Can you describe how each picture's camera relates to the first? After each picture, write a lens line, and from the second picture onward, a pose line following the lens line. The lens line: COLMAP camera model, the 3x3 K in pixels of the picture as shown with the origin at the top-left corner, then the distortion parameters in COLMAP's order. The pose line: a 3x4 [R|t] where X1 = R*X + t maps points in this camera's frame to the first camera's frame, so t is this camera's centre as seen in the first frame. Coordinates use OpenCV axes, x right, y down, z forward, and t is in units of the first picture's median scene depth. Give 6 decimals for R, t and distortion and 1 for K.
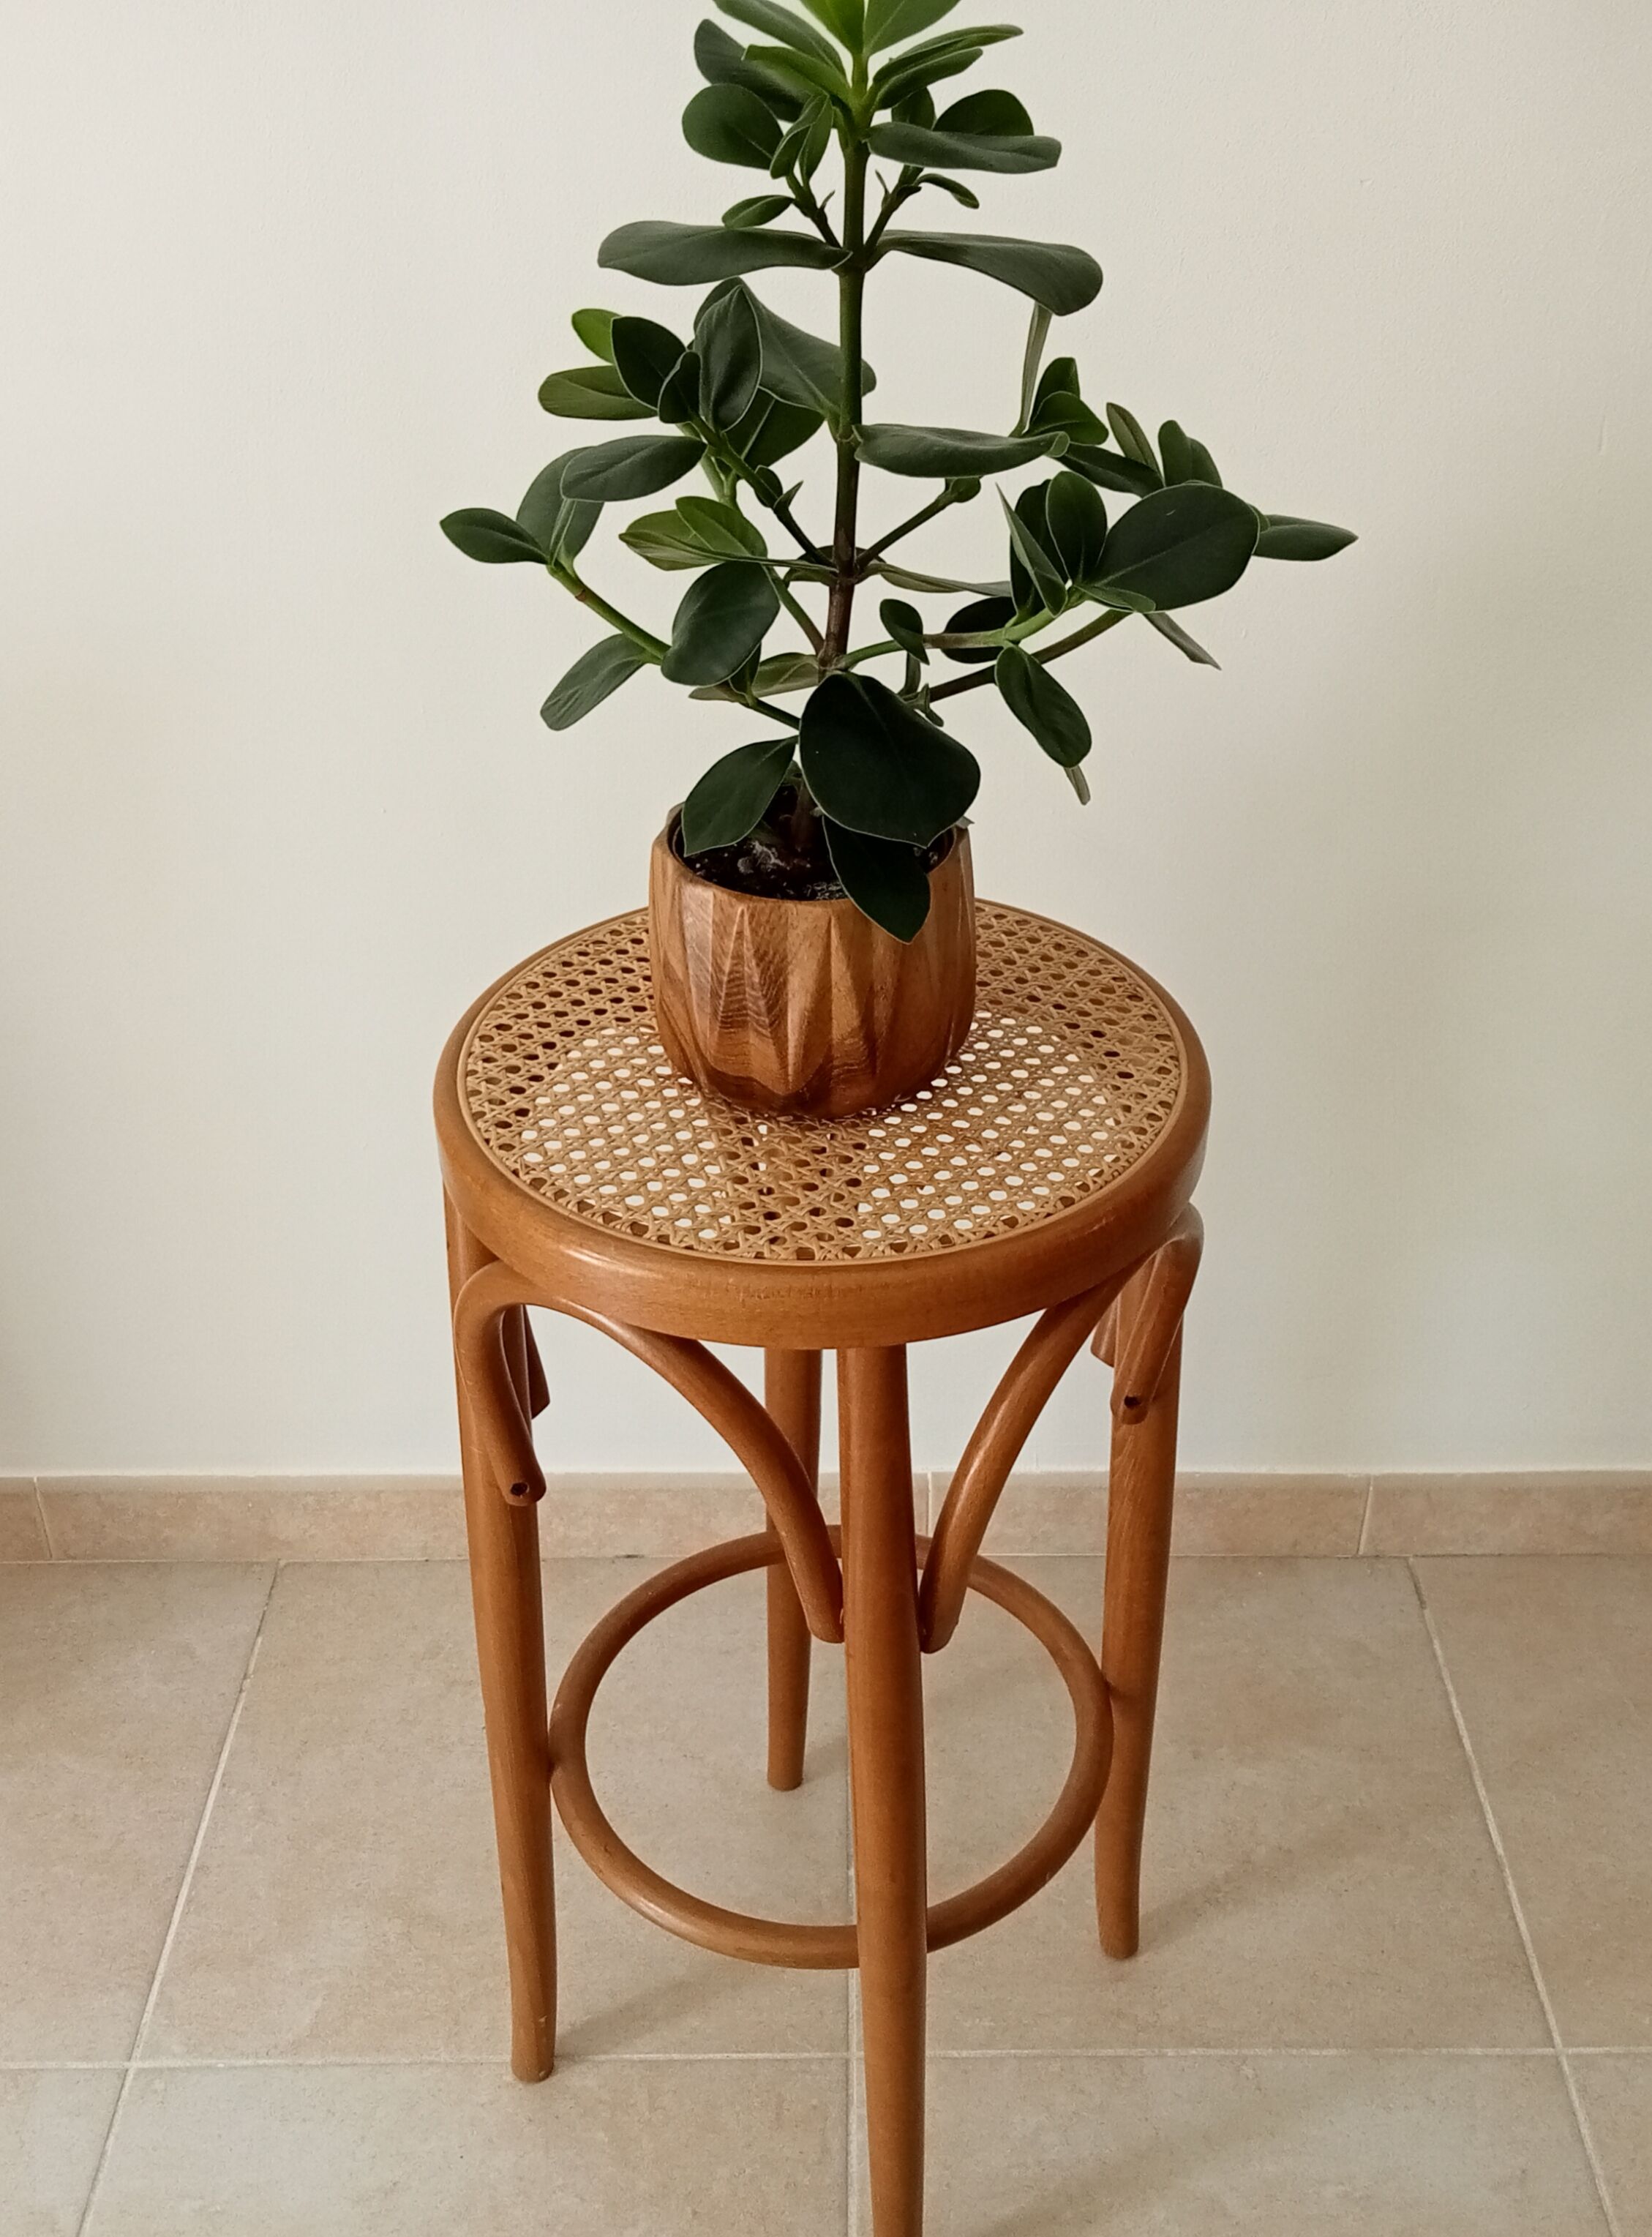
lens RADIAL K [[2214.9, 0, 908.5], [0, 2214.9, 1084.1], [0, 0, 1]] dist [0.007184, 0.000000]
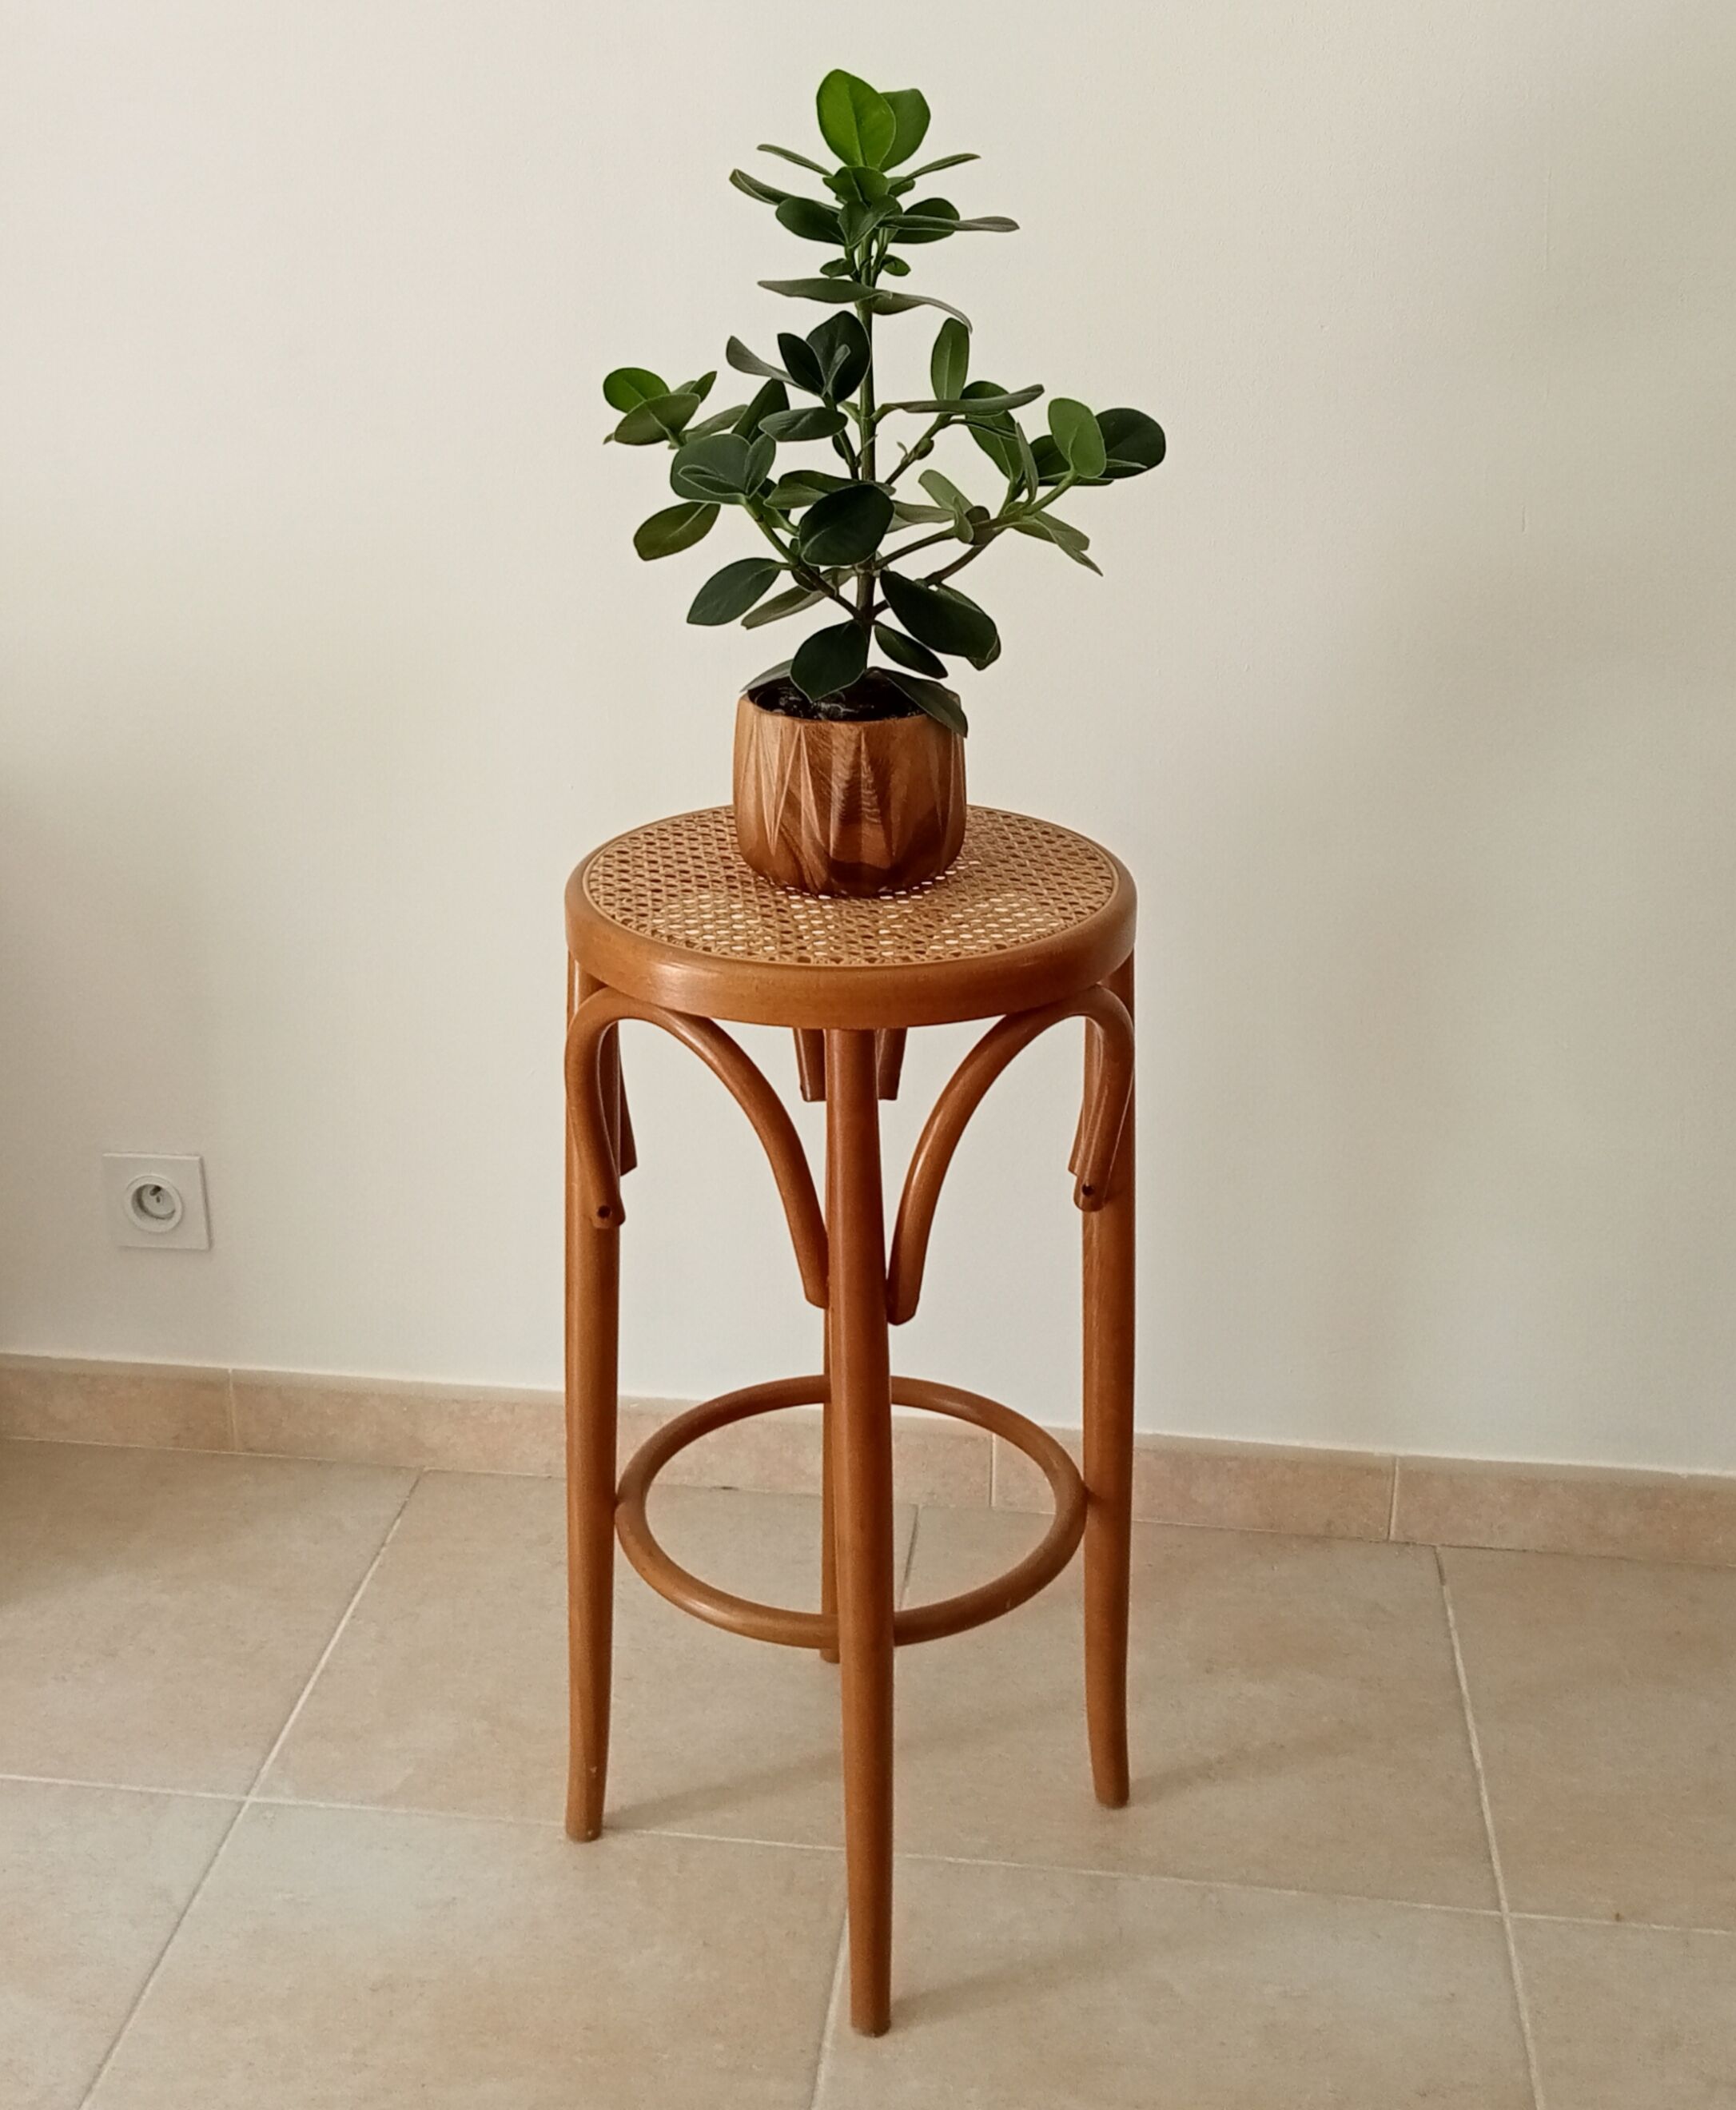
lens RADIAL K [[2374.9, 0, 907.6], [0, 2374.9, 850.8], [0, 0, 1]] dist [0.018686, 0.000000]
pose [[0.991715, 0.037759, -0.122784, 0.123605], [-0.066975, 0.967614, -0.243386, 0.229704], [0.109618, 0.249593, 0.962126, -0.281594]]
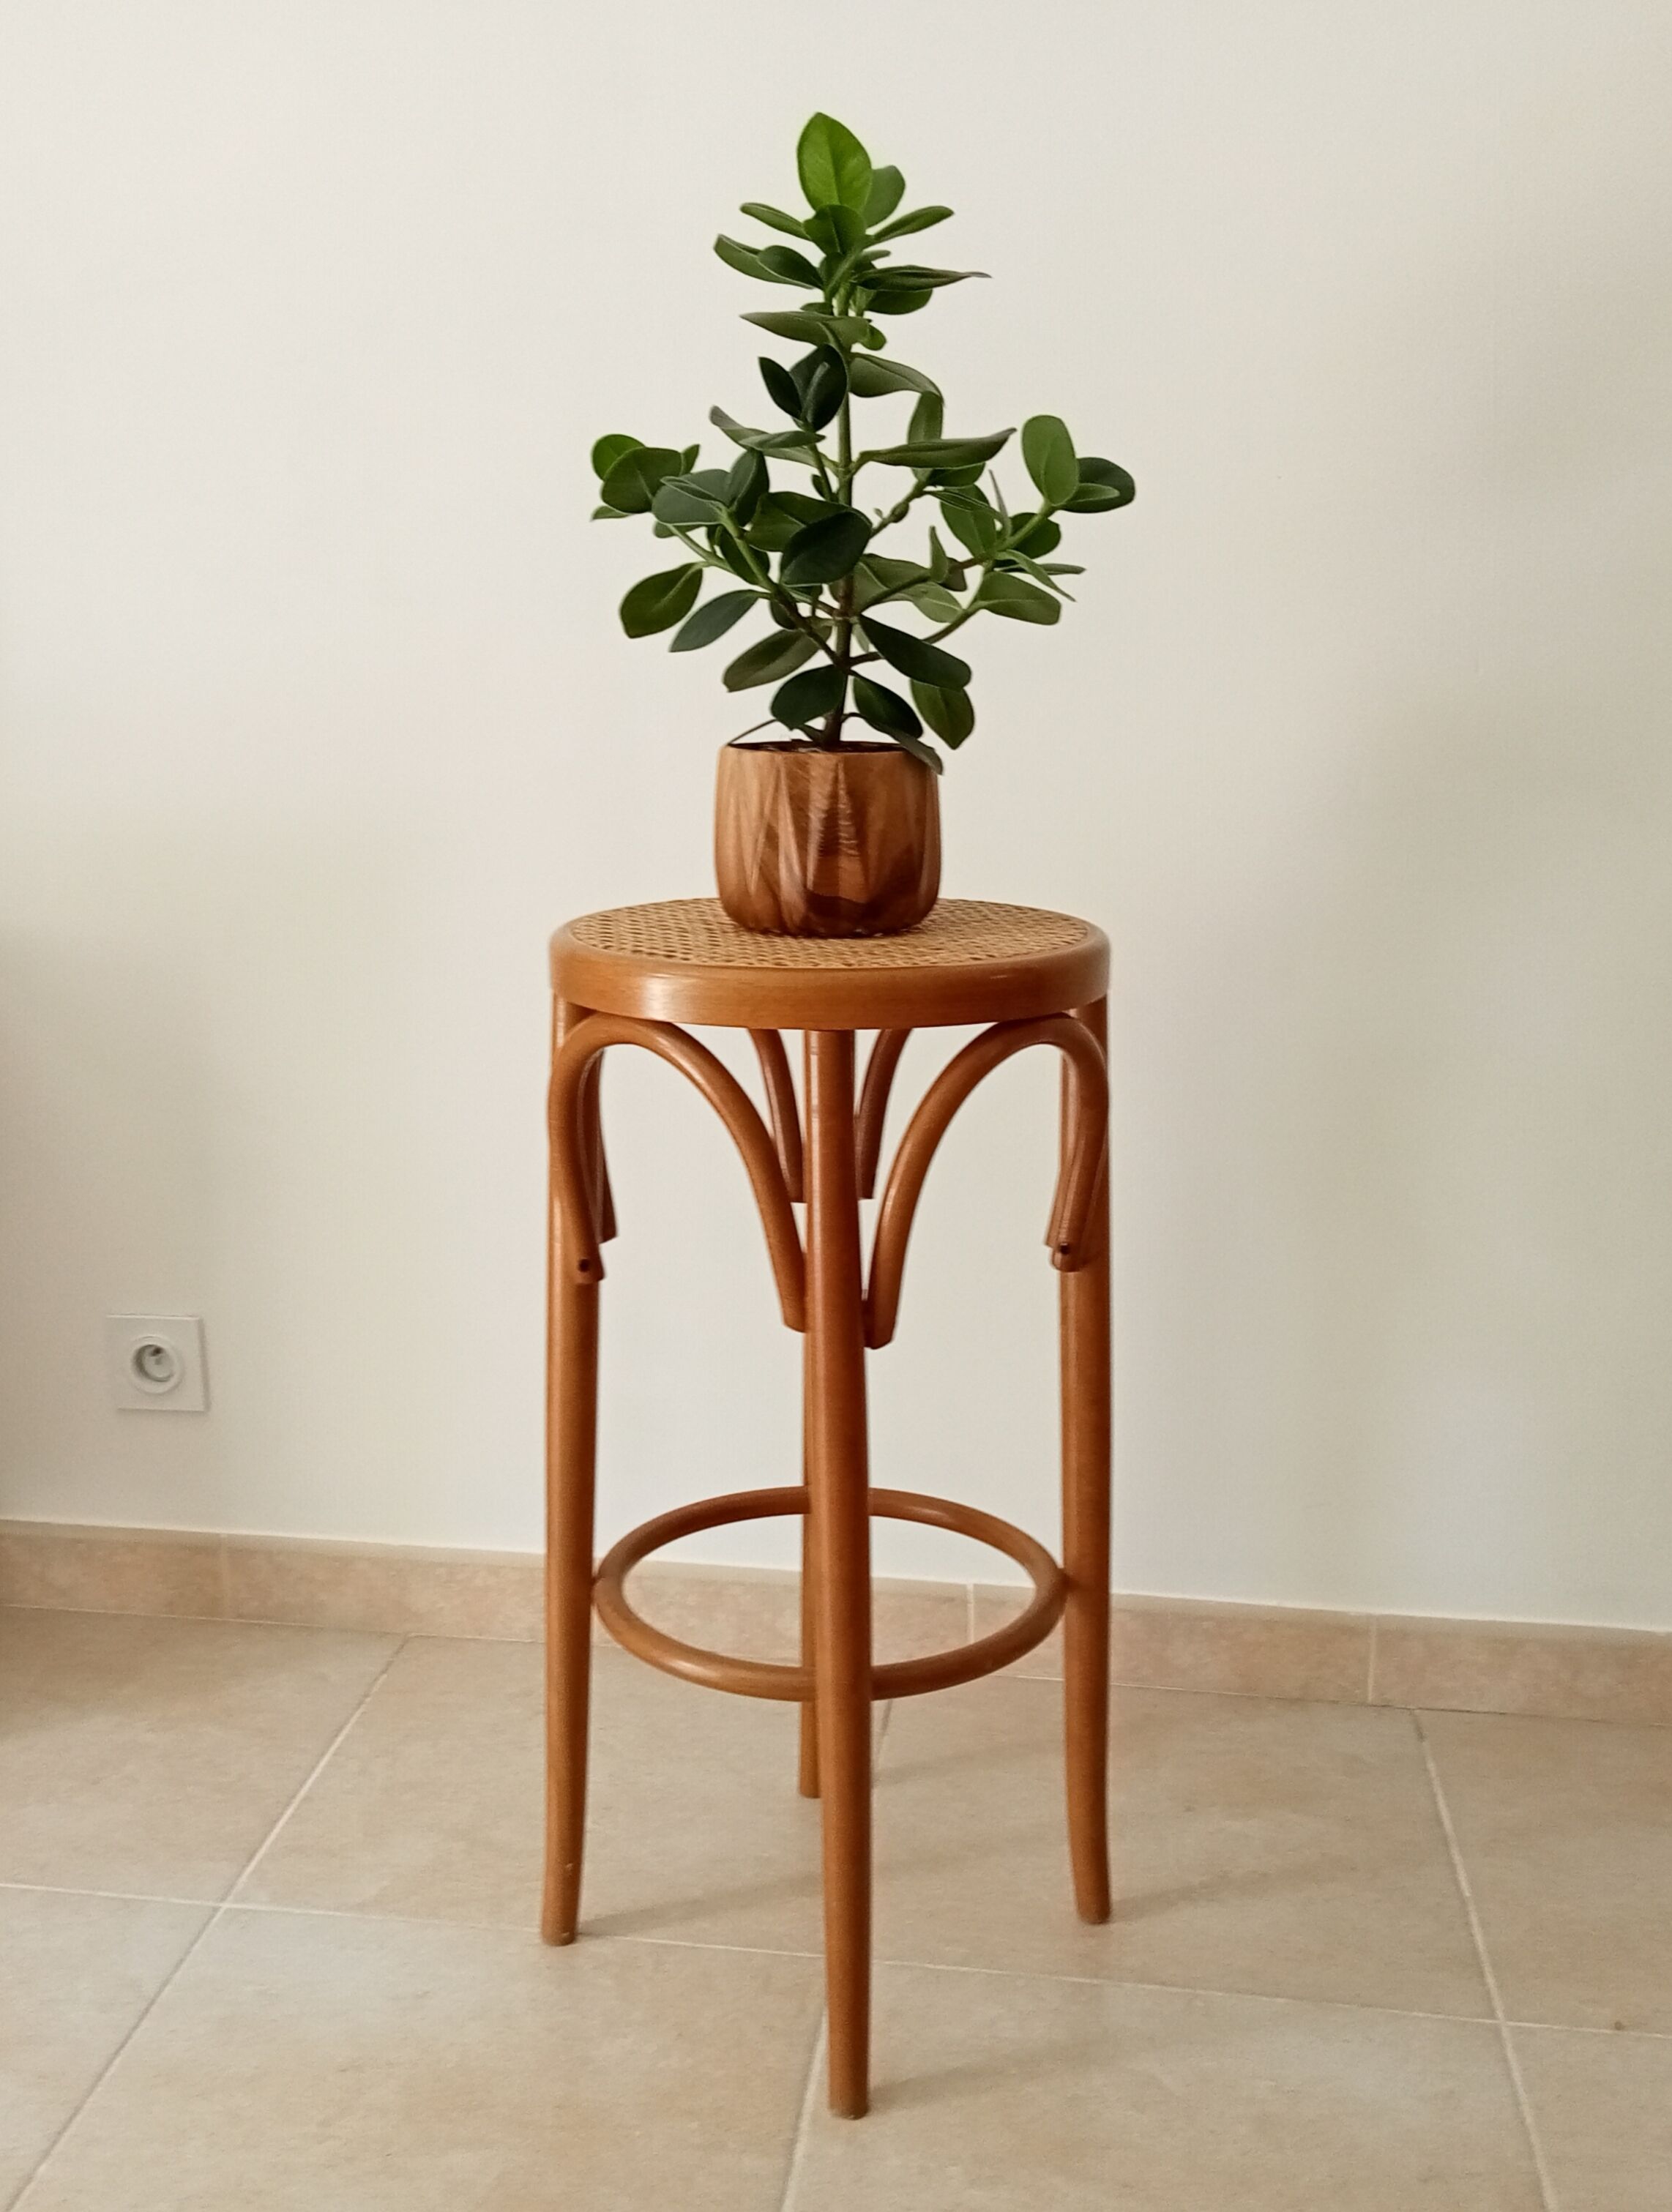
lens RADIAL K [[2185.0, 0, 826.5], [0, 2185.0, 1088.8], [0, 0, 1]] dist [0.019092, 0.000000]
pose [[0.988231, 0.024559, -0.150987, 0.119662], [-0.074486, 0.939367, -0.334727, 0.382114], [0.133611, 0.342033, 0.930140, -0.166283]]
